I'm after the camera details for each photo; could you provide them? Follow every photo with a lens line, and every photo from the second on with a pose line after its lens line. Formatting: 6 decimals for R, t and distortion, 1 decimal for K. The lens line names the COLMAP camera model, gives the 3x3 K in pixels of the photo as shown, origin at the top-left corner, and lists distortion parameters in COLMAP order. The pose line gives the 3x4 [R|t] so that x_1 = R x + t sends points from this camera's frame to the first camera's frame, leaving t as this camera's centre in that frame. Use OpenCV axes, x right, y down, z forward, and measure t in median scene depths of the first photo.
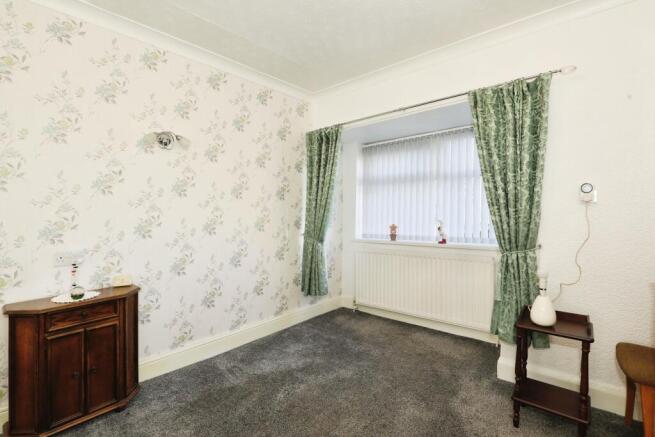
lens RADIAL K [[302.5, 0, 309.5], [0, 302.5, 201.2], [0, 0, 1]] dist [-0.031566, 0.002247]
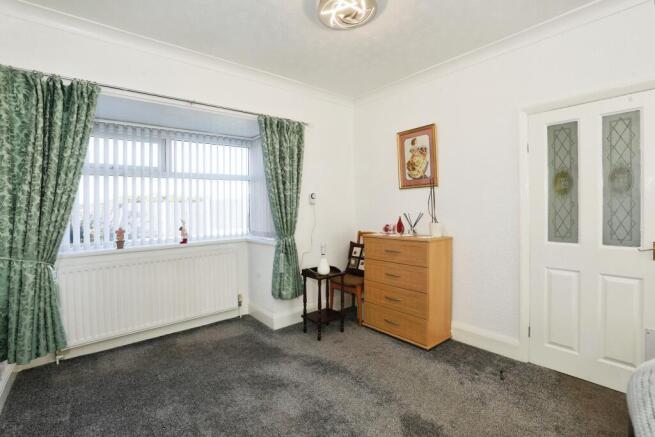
lens RADIAL K [[302.5, 0, 326.7], [0, 302.5, 213.1], [0, 0, 1]] dist [-0.031566, 0.002247]
pose [[0.133747, -0.009330, 0.990972, -0.509405], [-0.012568, 0.999859, 0.011110, 0.023230], [-0.990936, -0.013940, 0.133611, 0.407698]]
